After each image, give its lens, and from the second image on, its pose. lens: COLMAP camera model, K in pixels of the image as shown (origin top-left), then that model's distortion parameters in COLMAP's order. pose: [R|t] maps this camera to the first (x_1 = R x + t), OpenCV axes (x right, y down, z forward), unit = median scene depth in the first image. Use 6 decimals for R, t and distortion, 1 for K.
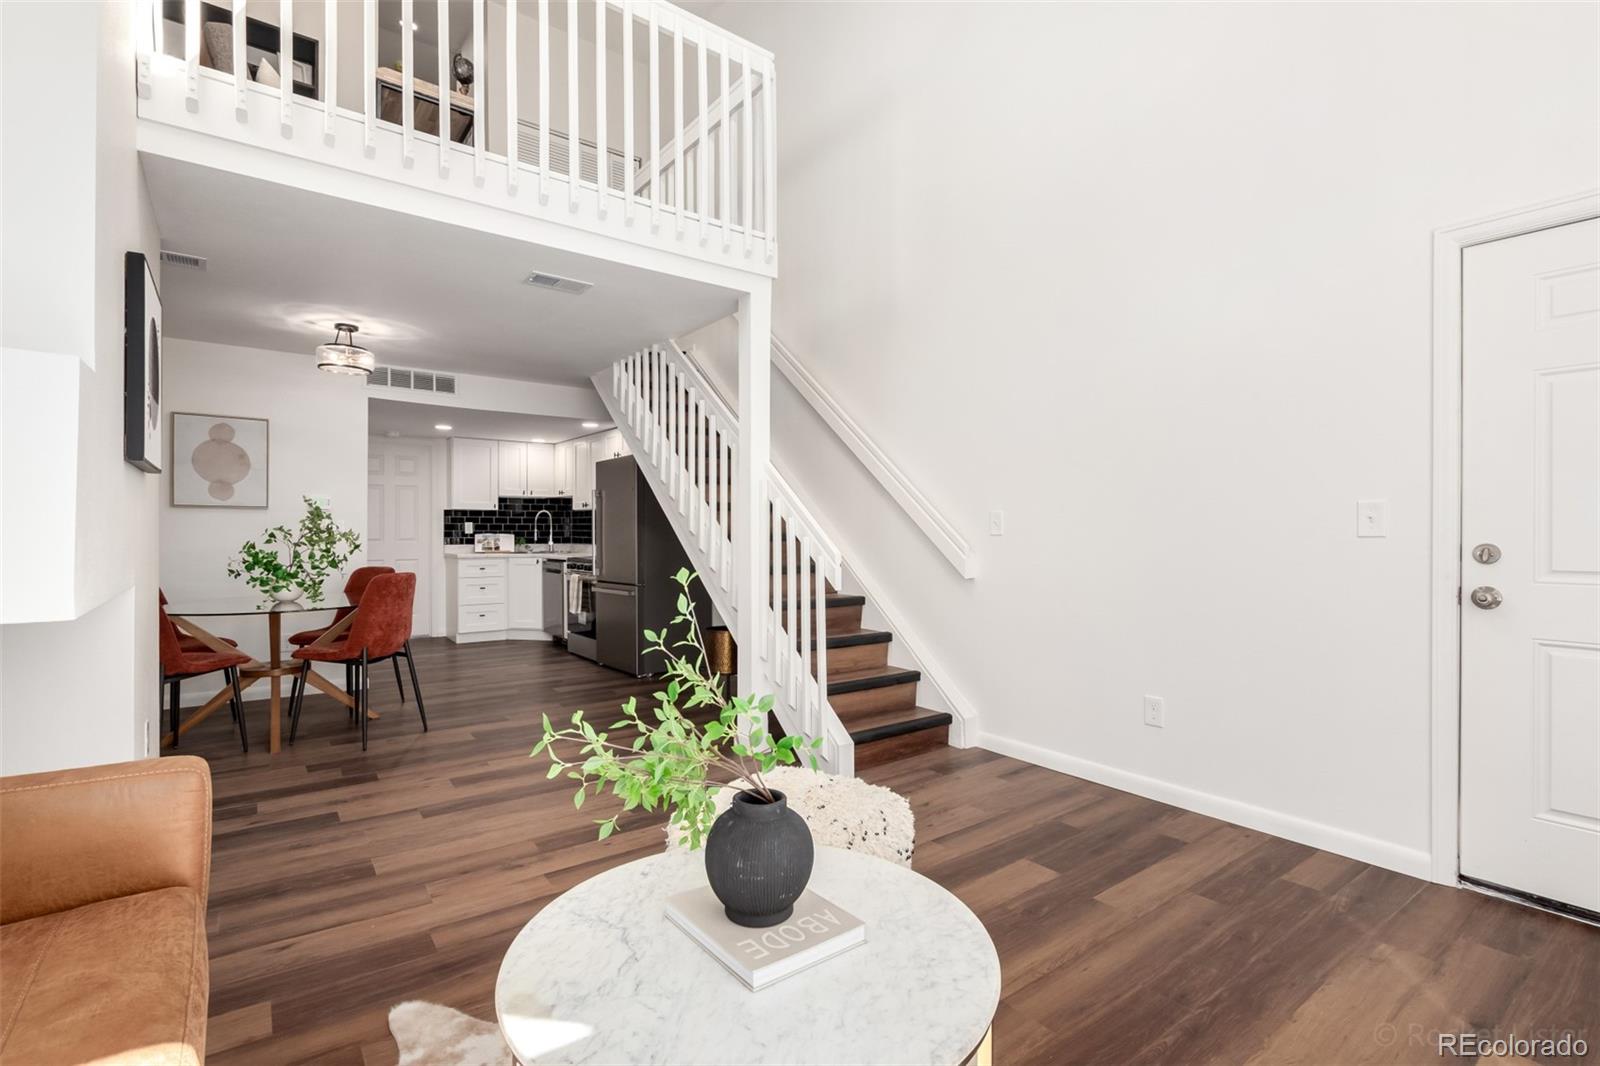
lens RADIAL K [[737.5, 0, 800.5], [0, 737.5, 537.7], [0, 0, 1]] dist [0.003230, -0.002540]
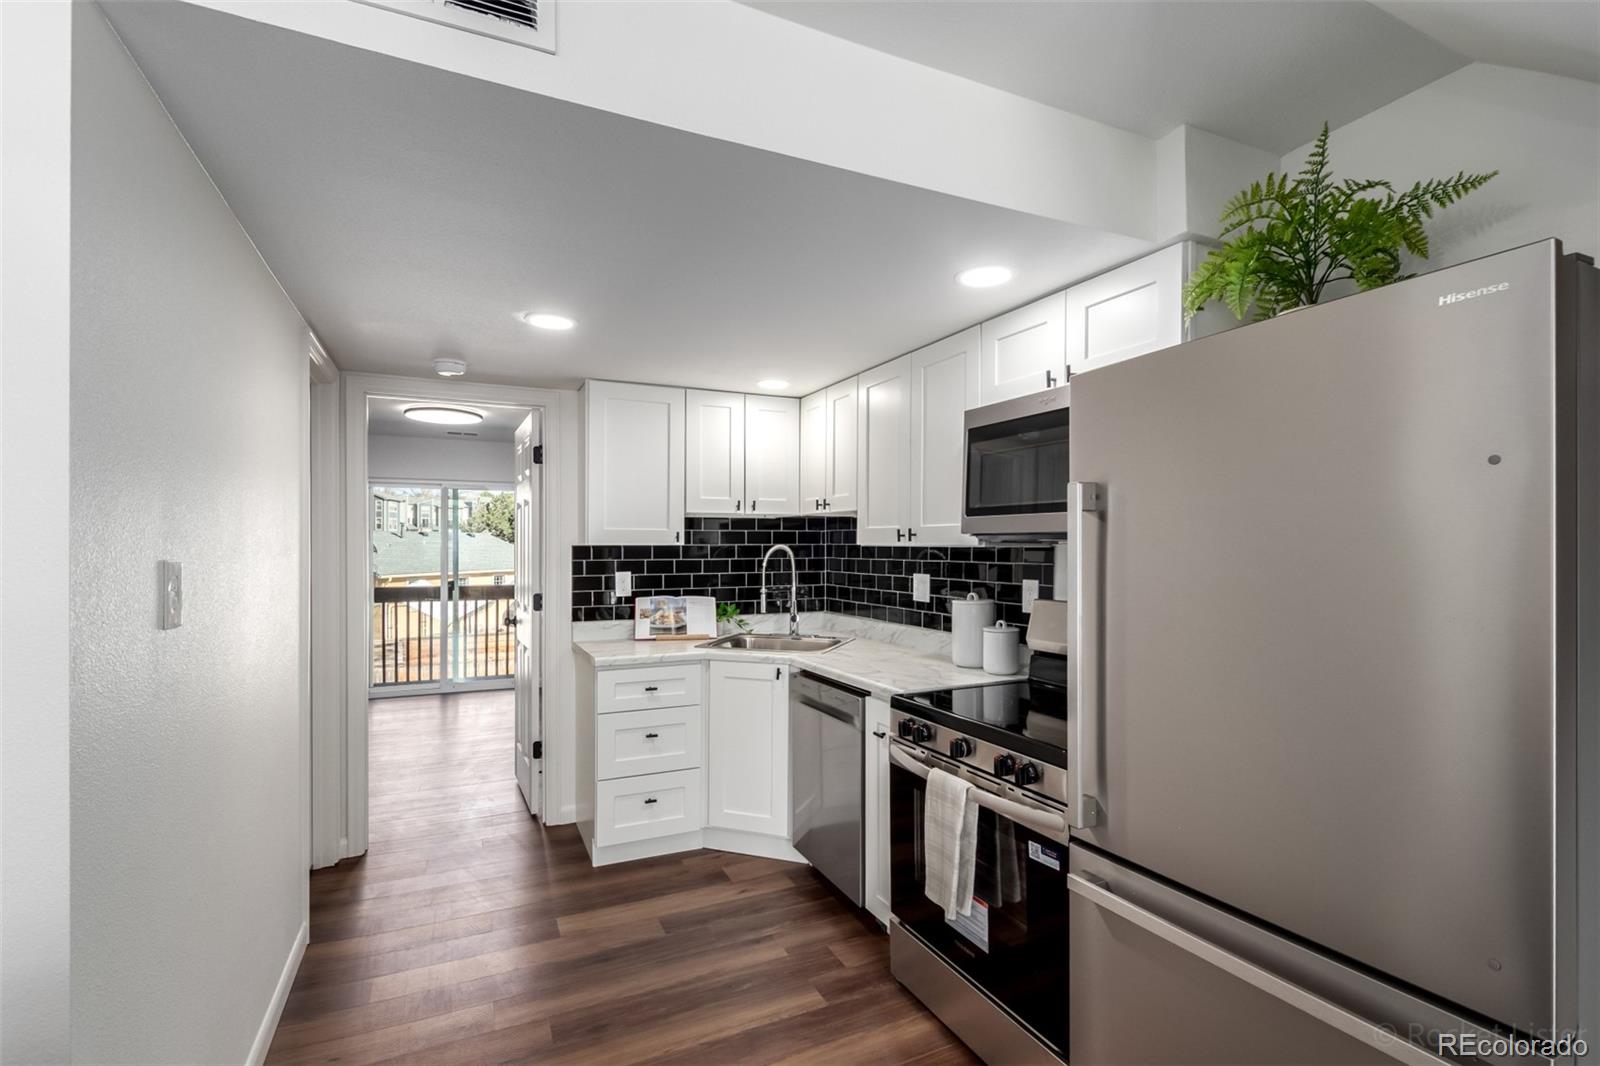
lens RADIAL K [[737.5, 0, 797.6], [0, 737.5, 541.2], [0, 0, 1]] dist [0.003230, -0.002540]
pose [[0.979136, -0.005639, -0.203128, -0.250093], [0.001244, 0.999763, -0.021755, -0.030091], [0.203203, 0.021048, 0.978910, 0.572596]]
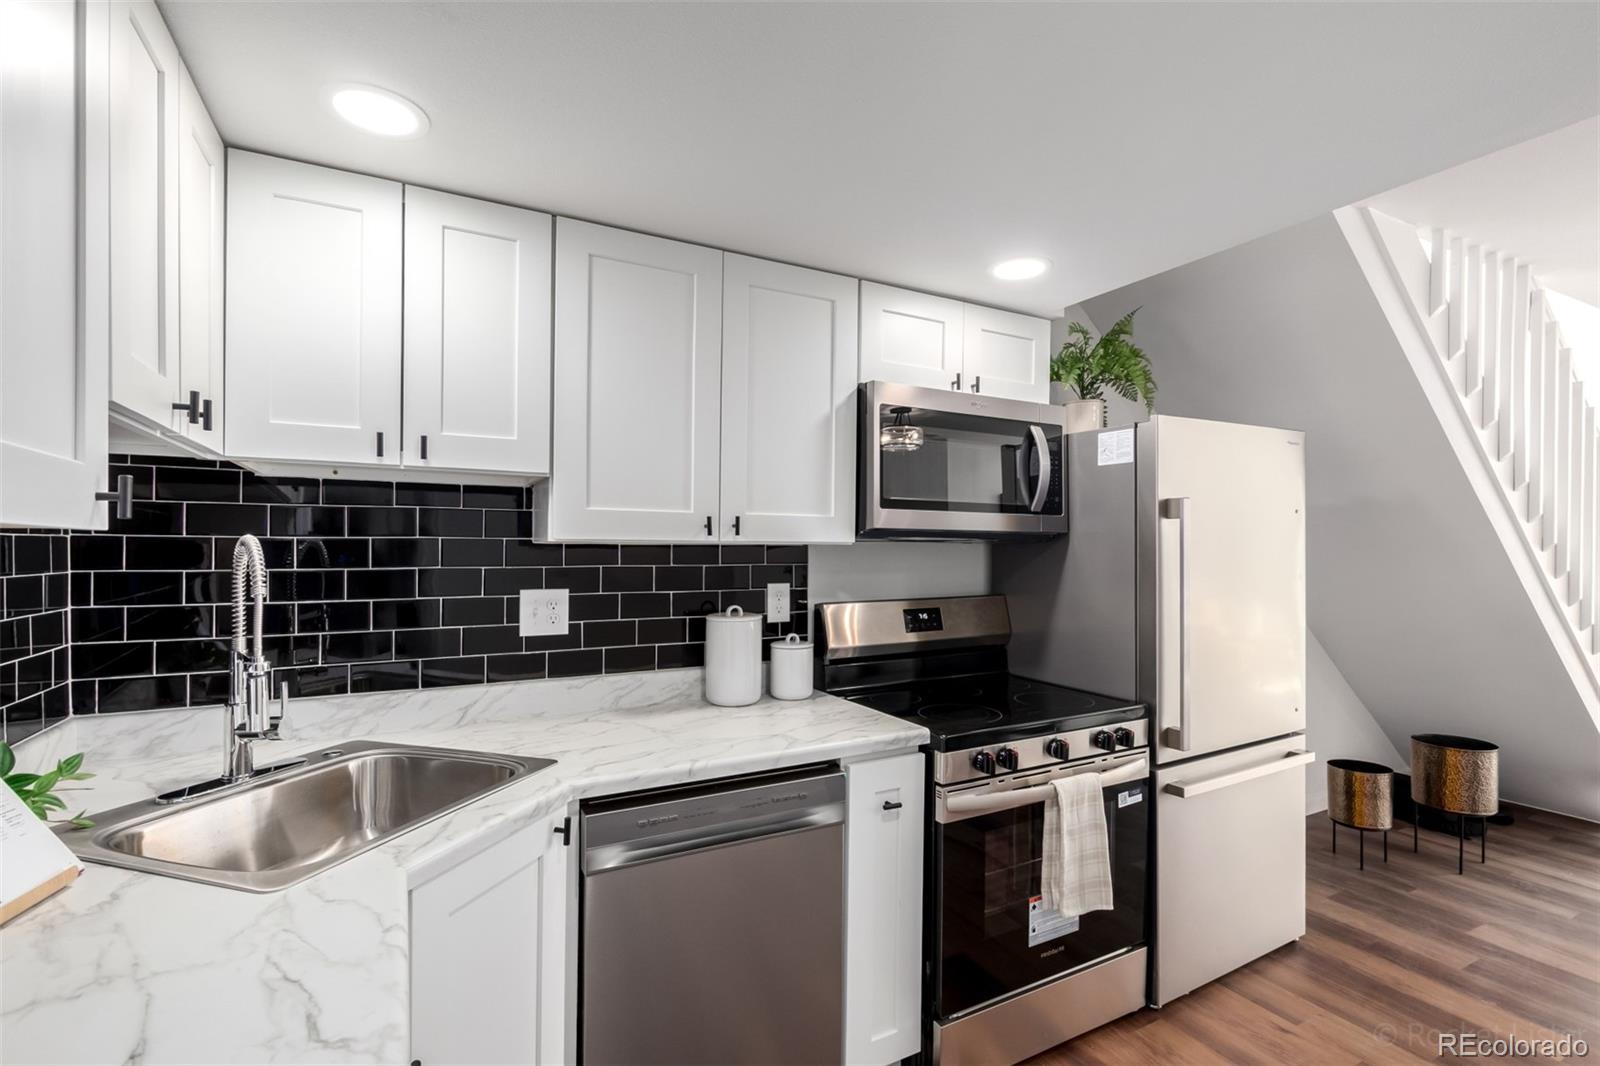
lens RADIAL K [[737.5, 0, 789.5], [0, 737.5, 555.6], [0, 0, 1]] dist [0.003230, -0.002540]
pose [[0.157344, -0.012736, 0.987462, -0.497832], [0.012297, 0.999865, 0.010937, -0.033682], [-0.987467, 0.010422, 0.157480, 0.872552]]
